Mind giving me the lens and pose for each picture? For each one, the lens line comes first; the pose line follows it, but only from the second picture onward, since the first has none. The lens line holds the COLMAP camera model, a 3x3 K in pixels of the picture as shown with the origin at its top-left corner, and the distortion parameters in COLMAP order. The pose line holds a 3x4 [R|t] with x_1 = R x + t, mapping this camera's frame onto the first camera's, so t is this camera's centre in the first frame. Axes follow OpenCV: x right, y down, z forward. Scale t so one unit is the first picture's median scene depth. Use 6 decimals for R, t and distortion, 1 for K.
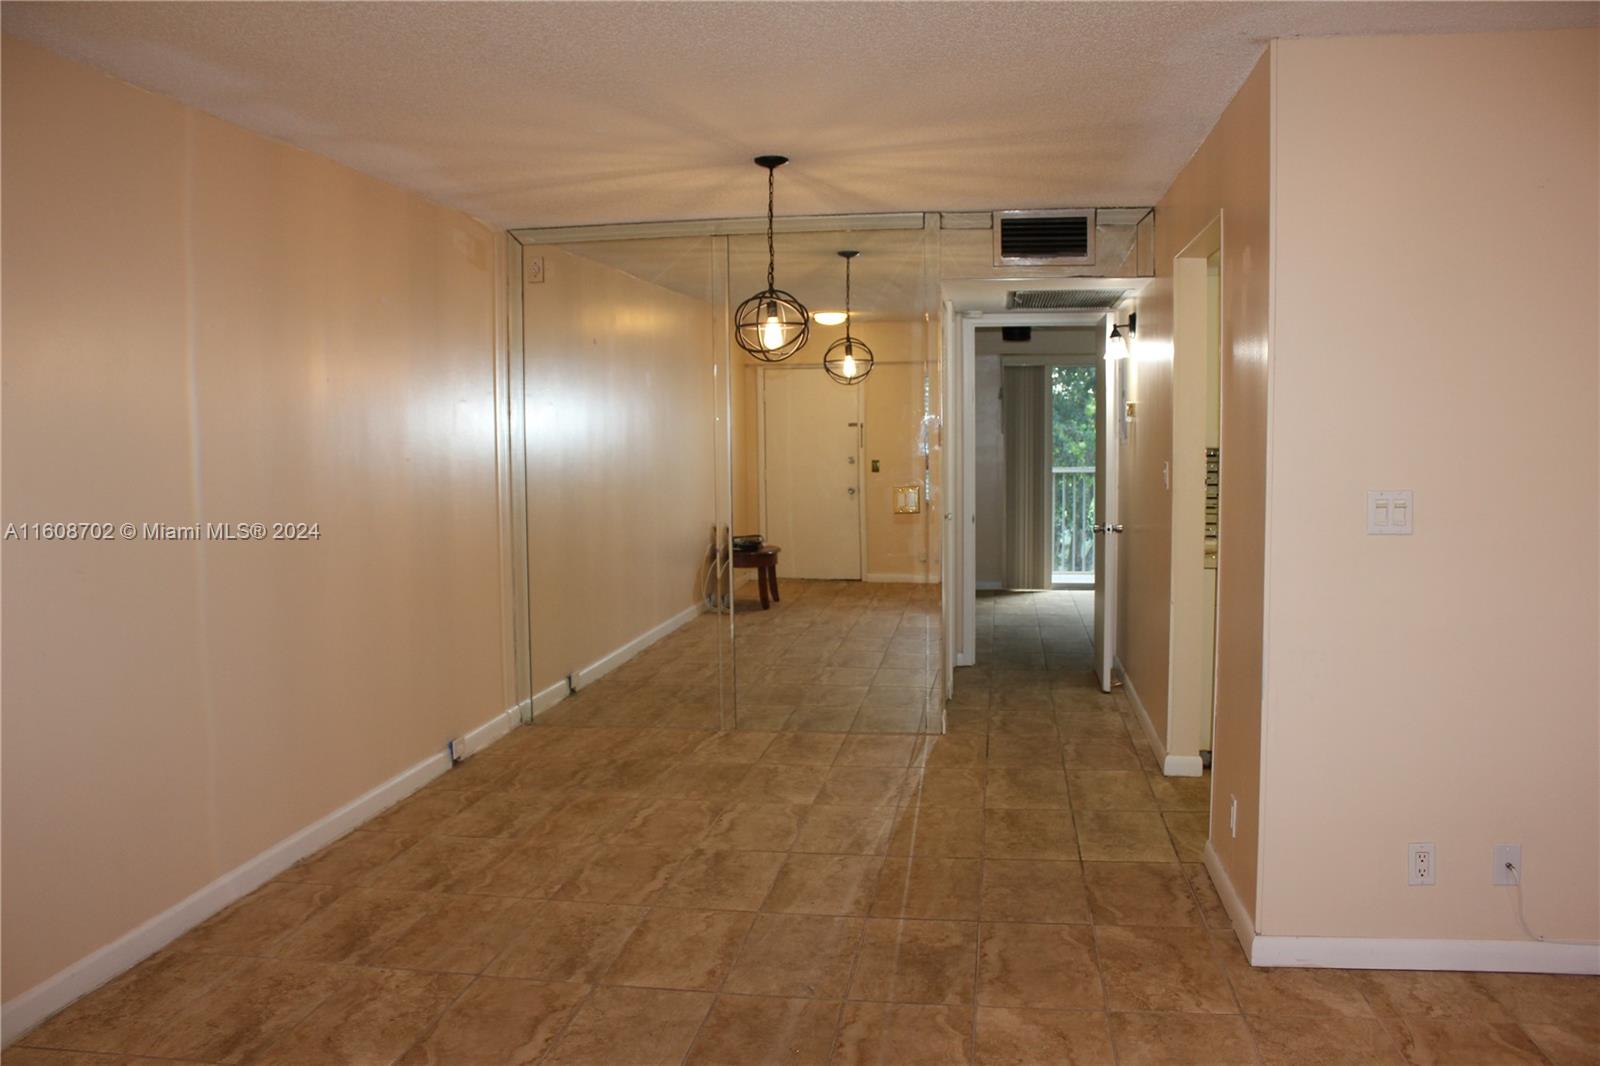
lens RADIAL K [[1322.8, 0, 800.0], [0, 1322.8, 533.0], [0, 0, 1]] dist [-0.177806, 0.151273]
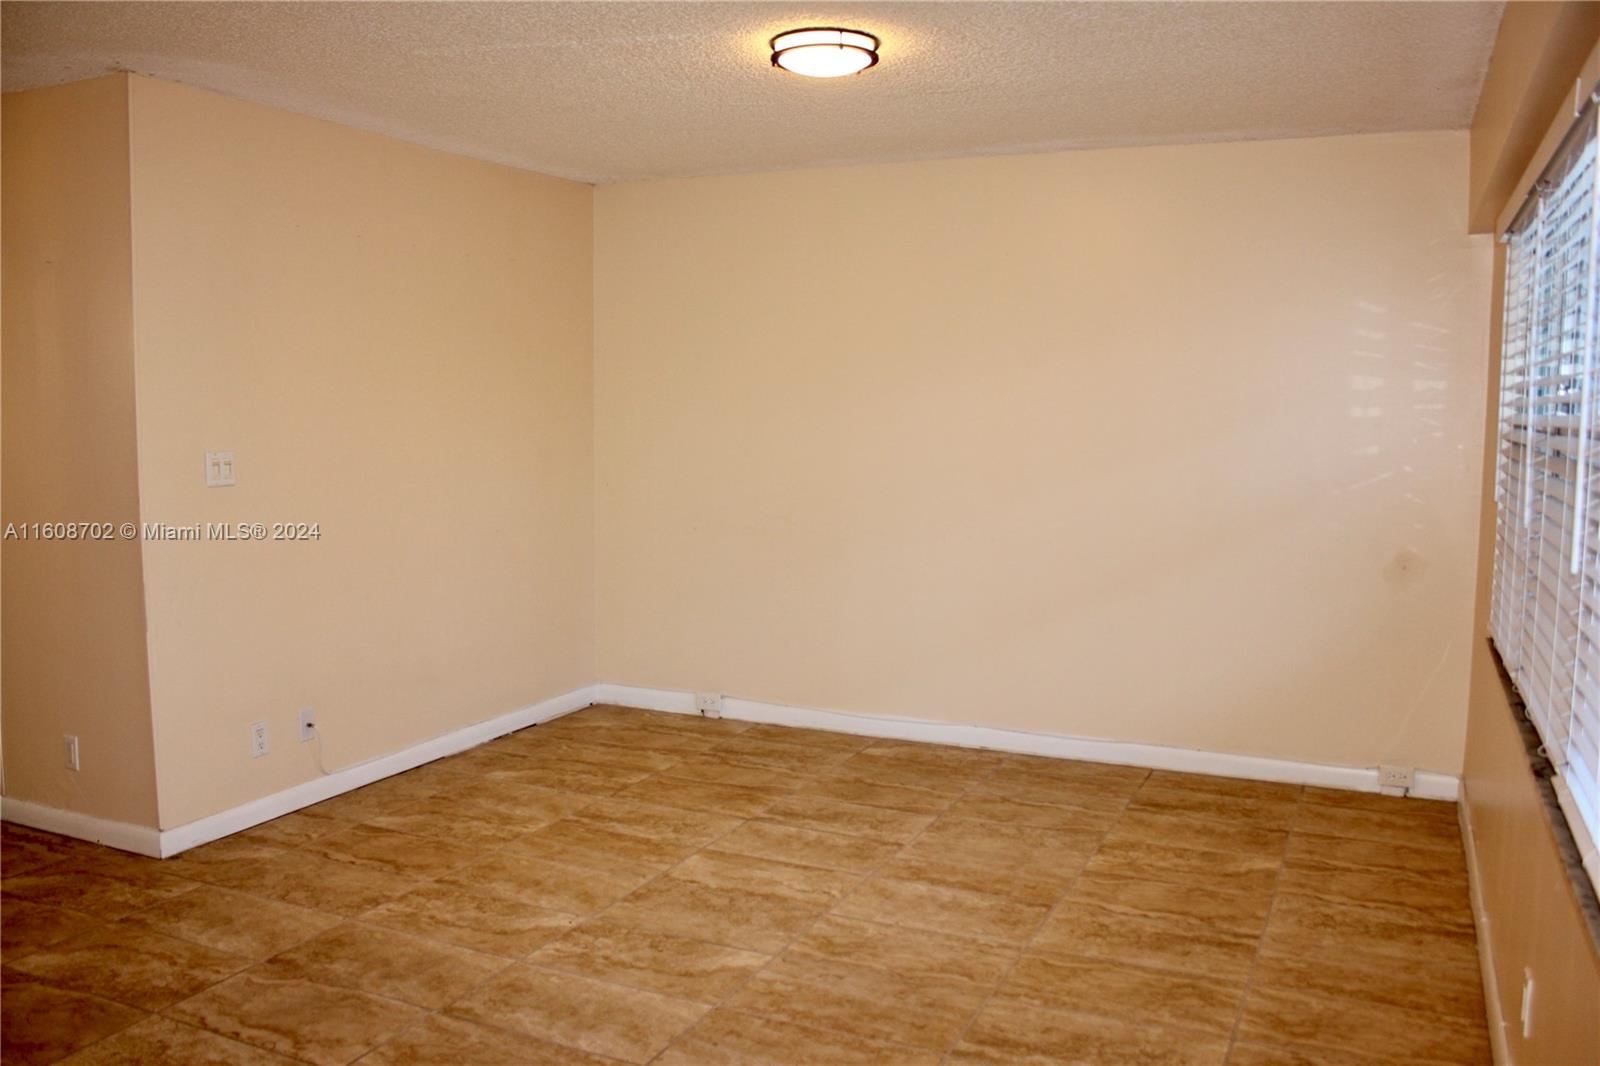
lens RADIAL K [[1322.8, 0, 800.0], [0, 1322.8, 533.0], [0, 0, 1]] dist [-0.177806, 0.151273]
pose [[0.279855, -0.085390, 0.956237, -0.598869], [0.073060, 0.995043, 0.067473, 0.003610], [-0.957258, 0.050980, 0.284707, 0.090892]]
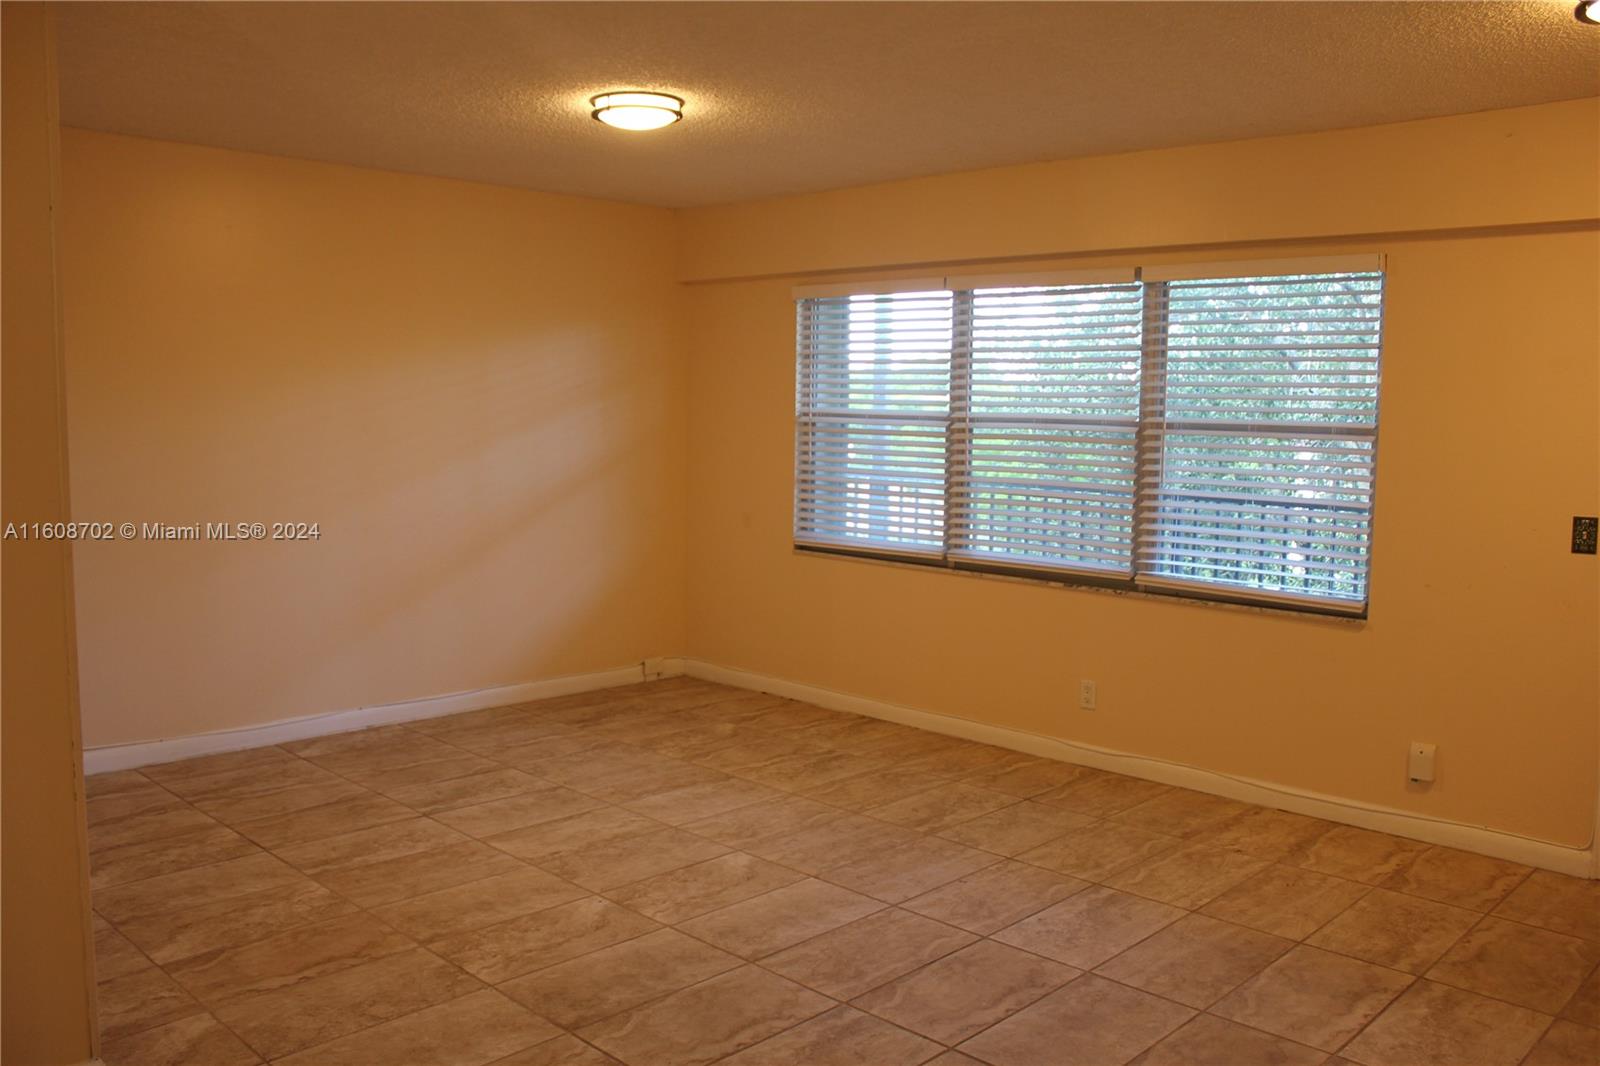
lens RADIAL K [[1322.8, 0, 800.0], [0, 1322.8, 533.0], [0, 0, 1]] dist [-0.177806, 0.151273]
pose [[-0.805396, -0.061015, 0.589589, -0.435550], [0.046015, 0.985250, 0.164819, -0.112074], [-0.590949, 0.159874, -0.790708, 1.352967]]
